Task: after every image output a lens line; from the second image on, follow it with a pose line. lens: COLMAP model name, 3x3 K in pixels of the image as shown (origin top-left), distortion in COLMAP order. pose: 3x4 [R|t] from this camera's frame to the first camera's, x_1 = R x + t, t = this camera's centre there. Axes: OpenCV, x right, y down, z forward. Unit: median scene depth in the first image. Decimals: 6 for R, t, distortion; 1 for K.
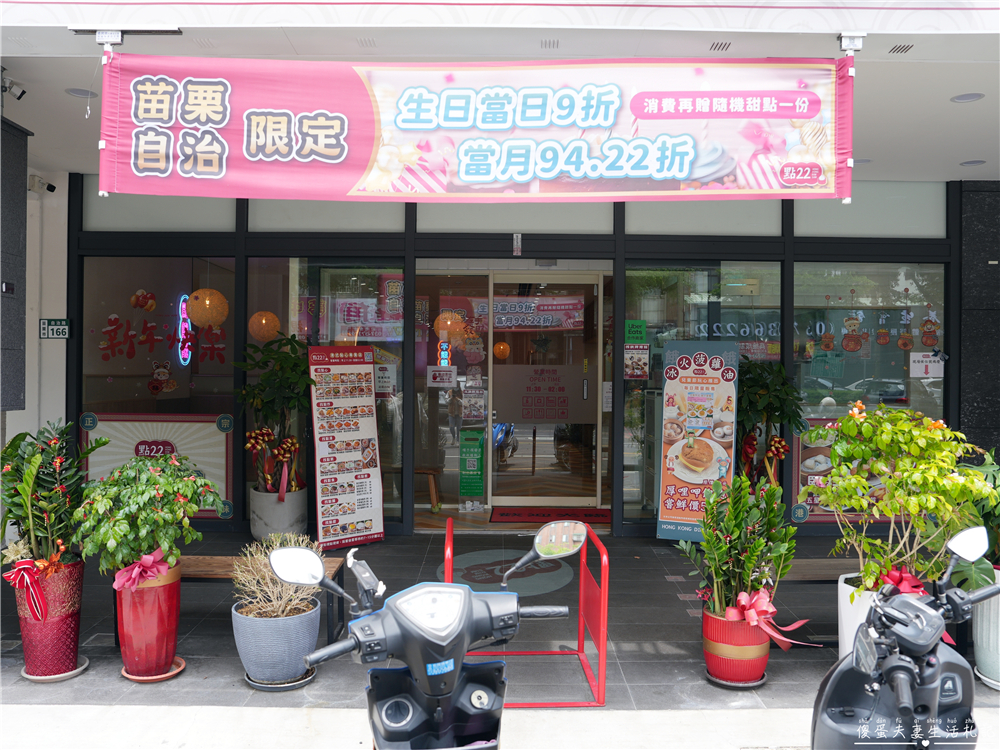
lens RADIAL K [[757.9, 0, 498.5], [0, 757.9, 374.2], [0, 0, 1]] dist [0.014462, 0.002803]
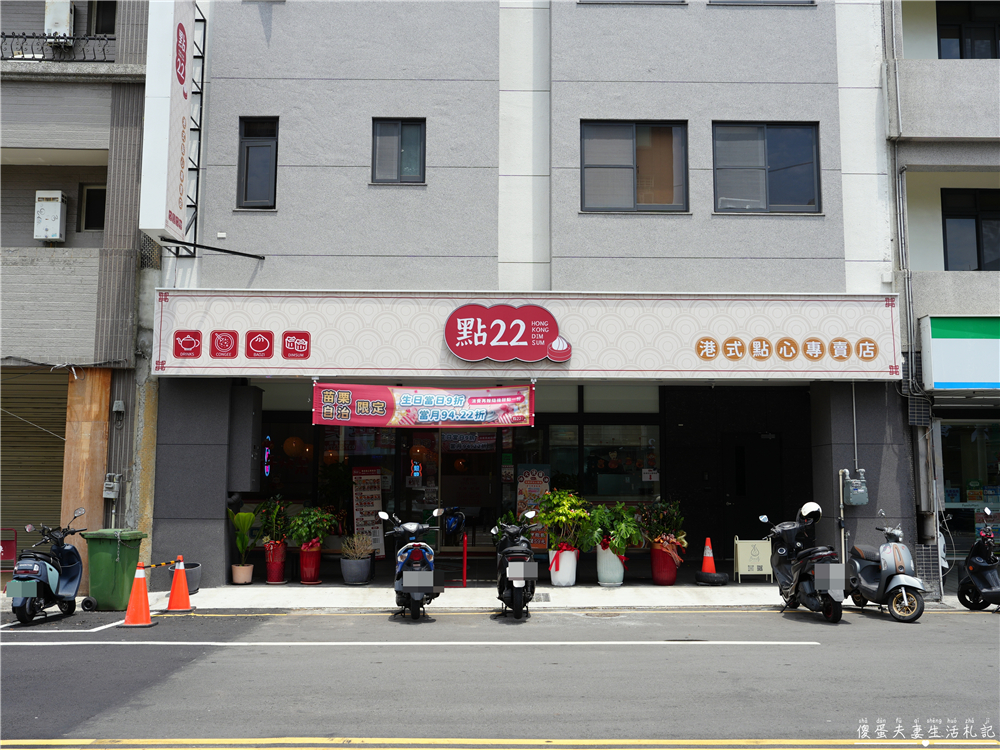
lens RADIAL K [[907.5, 0, 503.1], [0, 907.5, 378.7], [0, 0, 1]] dist [-0.011794, 0.000000]
pose [[0.999723, 0.000319, 0.023536, 0.231563], [0.002477, 0.992930, -0.118676, 0.042205], [-0.023407, 0.118702, 0.992654, -3.064013]]
